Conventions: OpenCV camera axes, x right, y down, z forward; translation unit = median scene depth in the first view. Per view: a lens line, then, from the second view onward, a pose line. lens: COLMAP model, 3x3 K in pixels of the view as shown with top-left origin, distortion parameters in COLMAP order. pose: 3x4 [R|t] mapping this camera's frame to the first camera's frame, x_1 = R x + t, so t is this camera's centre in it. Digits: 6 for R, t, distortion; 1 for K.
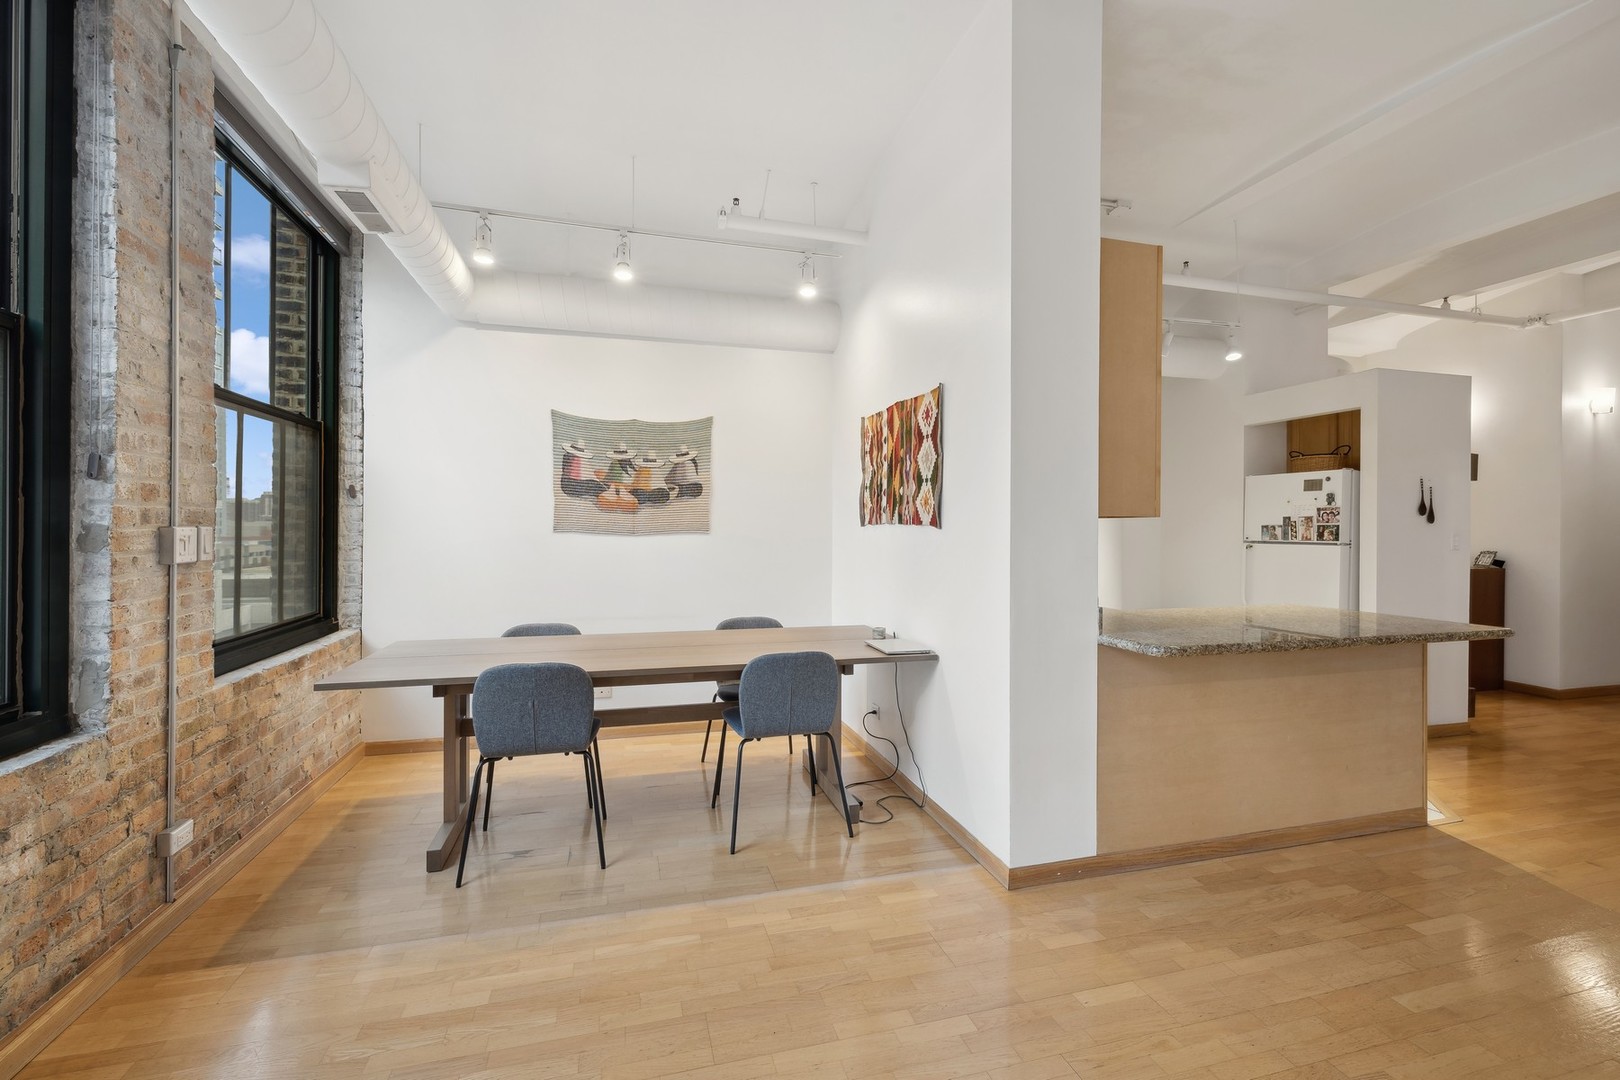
lens RADIAL K [[695.9, 0, 816.5], [0, 695.9, 529.8], [0, 0, 1]] dist [0.000201, 0.000278]
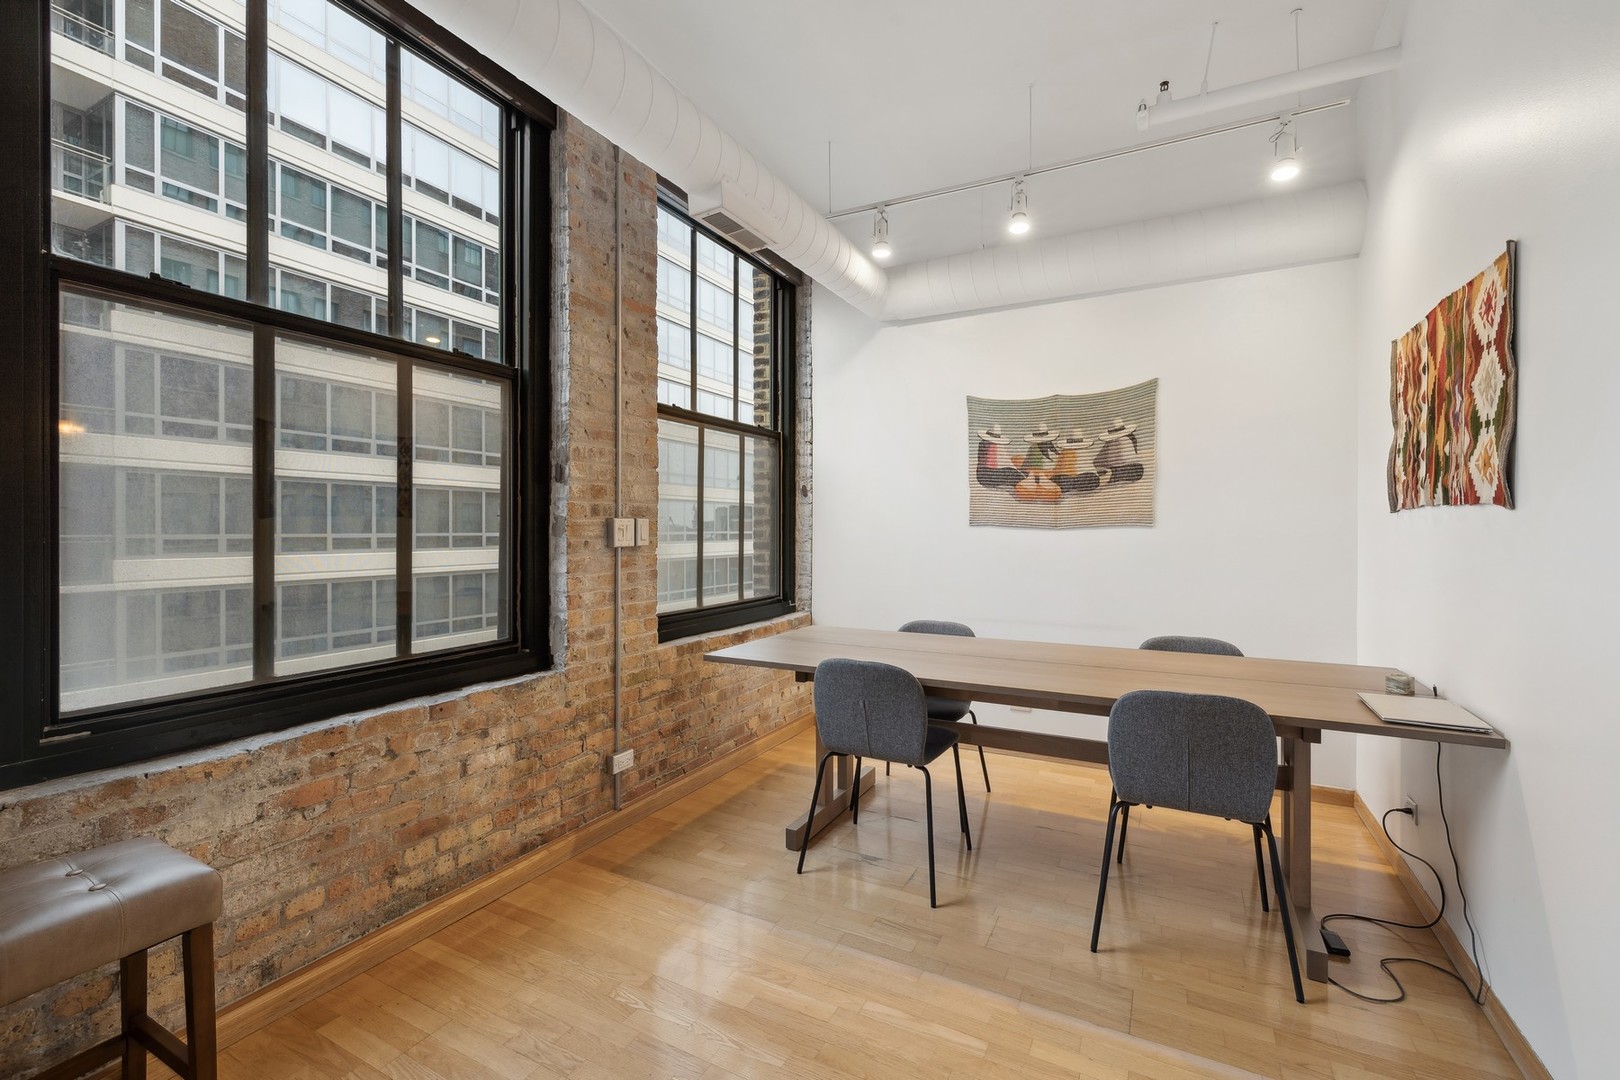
lens RADIAL K [[695.9, 0, 809.8], [0, 695.9, 531.8], [0, 0, 1]] dist [0.000201, 0.000278]
pose [[0.722902, -0.001921, -0.690948, 0.152273], [0.001898, 0.999998, -0.000795, 0.015333], [0.690948, -0.000737, 0.722904, 0.221081]]
